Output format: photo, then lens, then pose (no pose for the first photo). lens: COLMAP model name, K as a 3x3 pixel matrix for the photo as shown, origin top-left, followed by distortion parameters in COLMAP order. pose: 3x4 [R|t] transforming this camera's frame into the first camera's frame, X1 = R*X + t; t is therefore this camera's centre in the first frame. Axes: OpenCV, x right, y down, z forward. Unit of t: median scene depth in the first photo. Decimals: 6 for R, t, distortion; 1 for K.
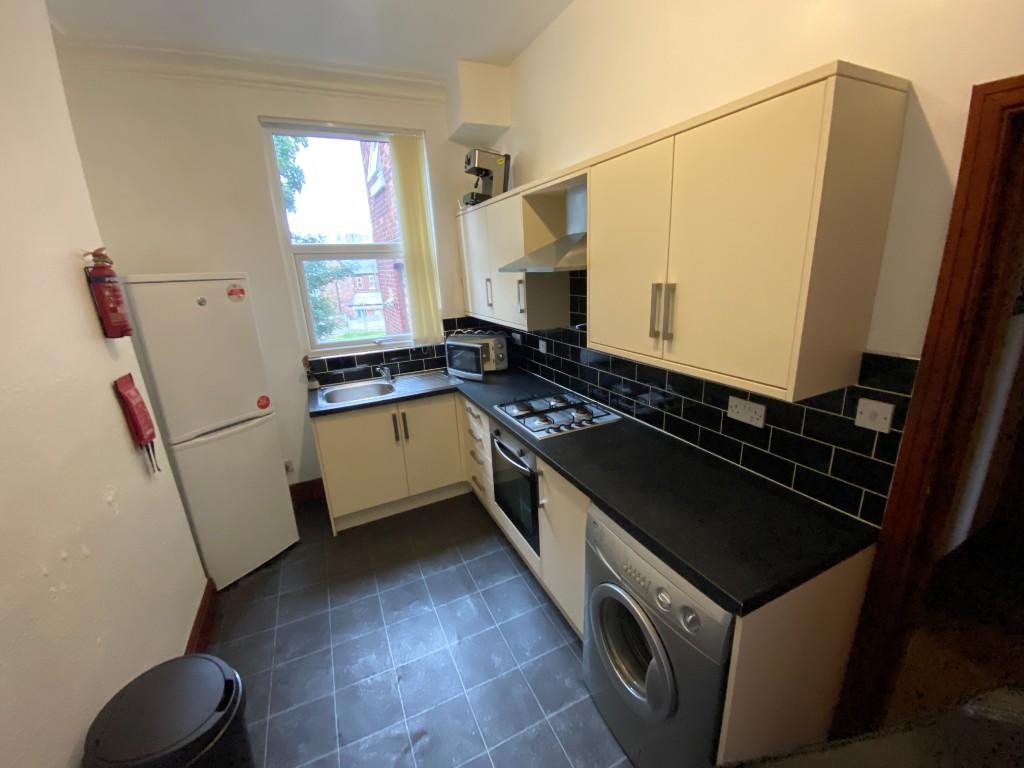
lens RADIAL K [[414.2, 0, 512.0], [0, 414.2, 384.0], [0, 0, 1]] dist [0.024549, -0.026686]
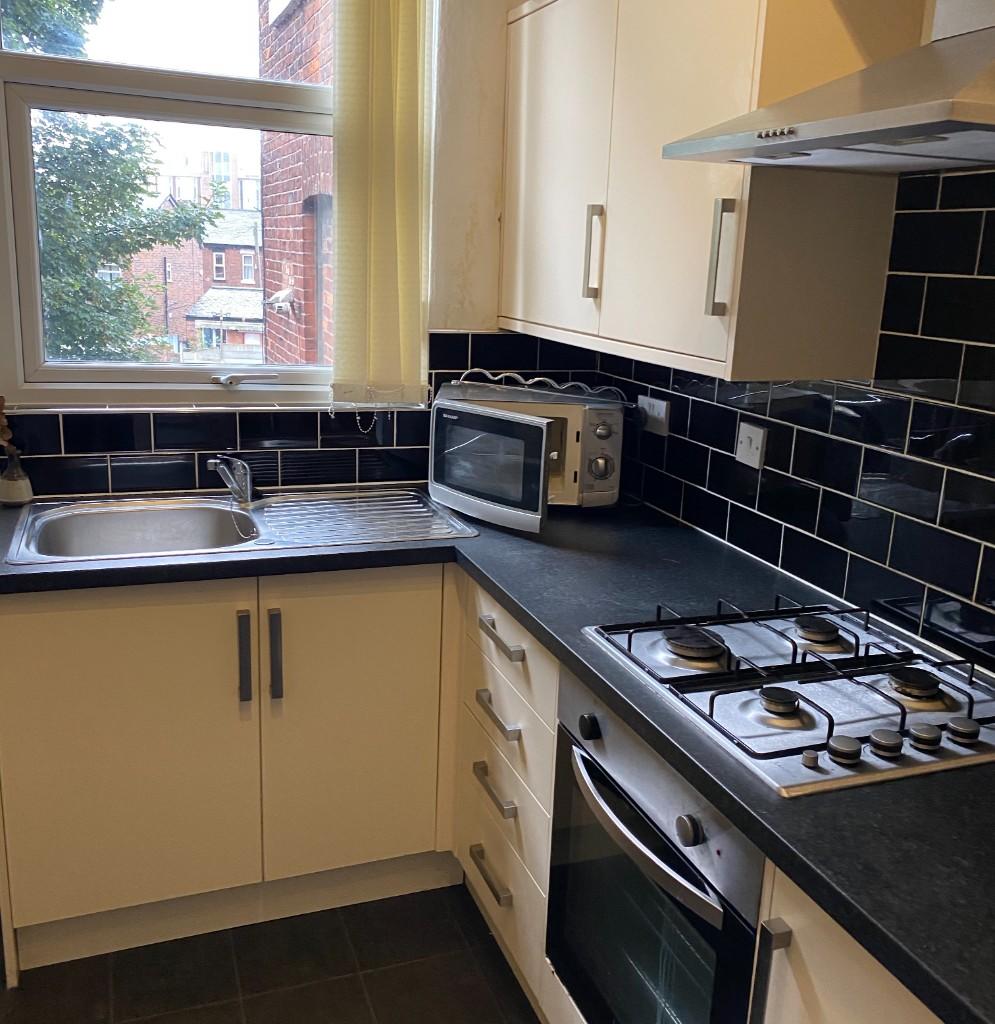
lens RADIAL K [[1008.1, 0, 495.0], [0, 1008.1, 479.8], [0, 0, 1]] dist [0.013798, -0.012825]
pose [[0.992423, 0.104754, -0.064215, -0.060835], [-0.108659, 0.992225, -0.060680, 0.000207], [0.057360, 0.067198, 0.996090, 0.253513]]
